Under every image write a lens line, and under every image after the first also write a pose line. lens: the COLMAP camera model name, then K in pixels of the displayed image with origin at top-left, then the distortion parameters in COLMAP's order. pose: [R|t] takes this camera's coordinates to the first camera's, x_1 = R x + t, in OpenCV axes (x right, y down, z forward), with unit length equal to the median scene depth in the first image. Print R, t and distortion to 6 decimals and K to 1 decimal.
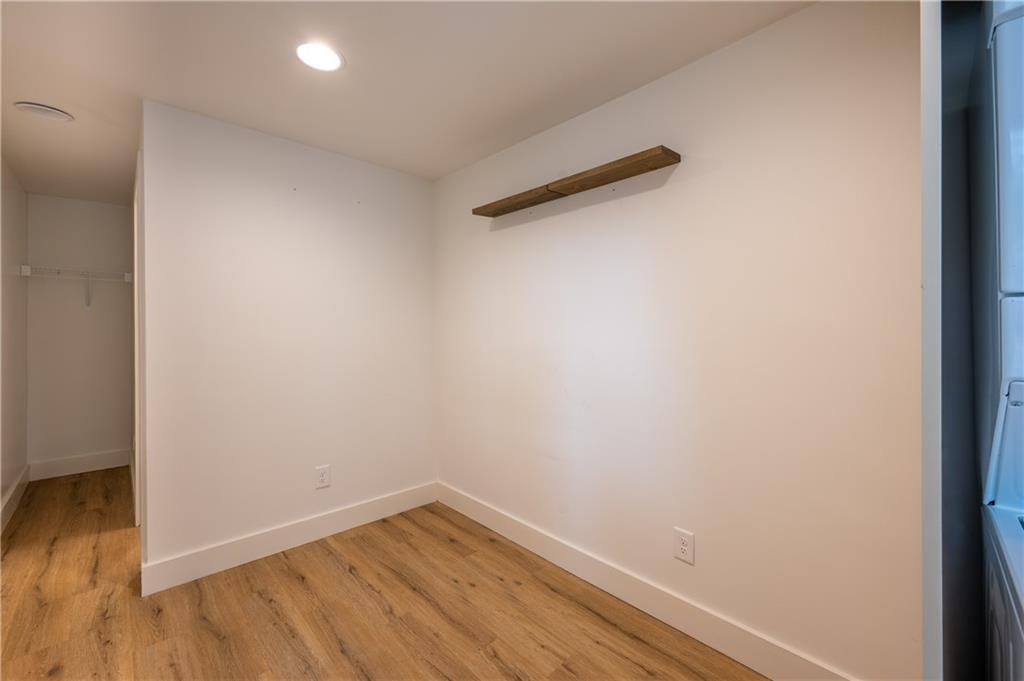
lens RADIAL K [[407.6, 0, 509.8], [0, 407.6, 332.4], [0, 0, 1]] dist [0.000147, -0.000031]
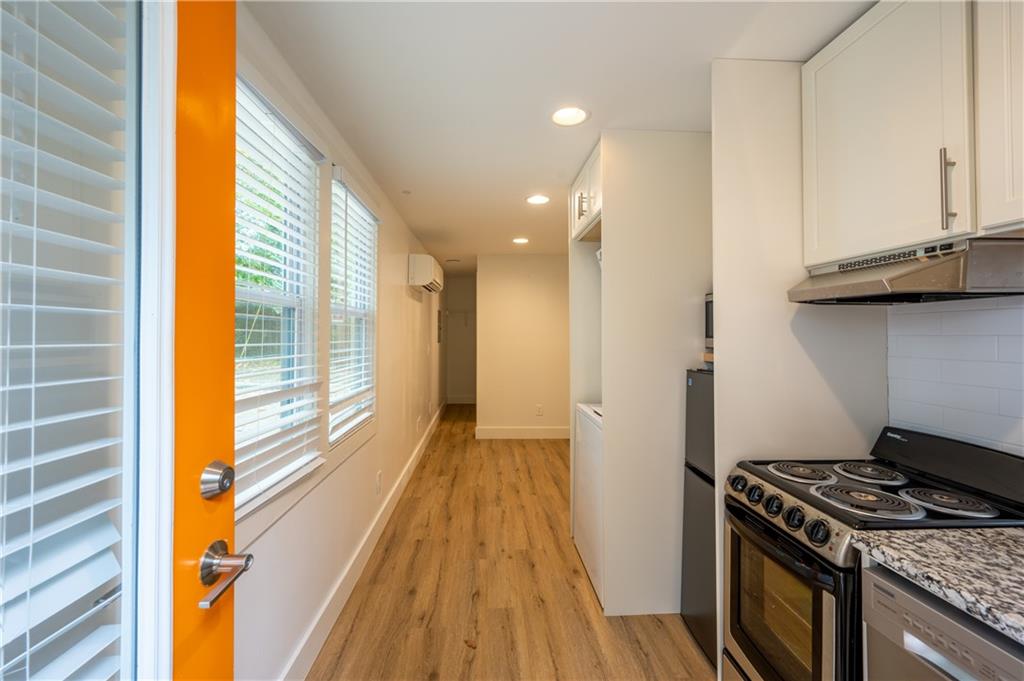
lens RADIAL K [[423.8, 0, 512.4], [0, 423.8, 327.4], [0, 0, 1]] dist [0.002048, 0.000548]
pose [[0.758848, -0.003795, -0.651257, 1.215845], [-0.008222, 0.999848, -0.015407, -0.054071], [0.651216, 0.017046, 0.758701, -1.069710]]
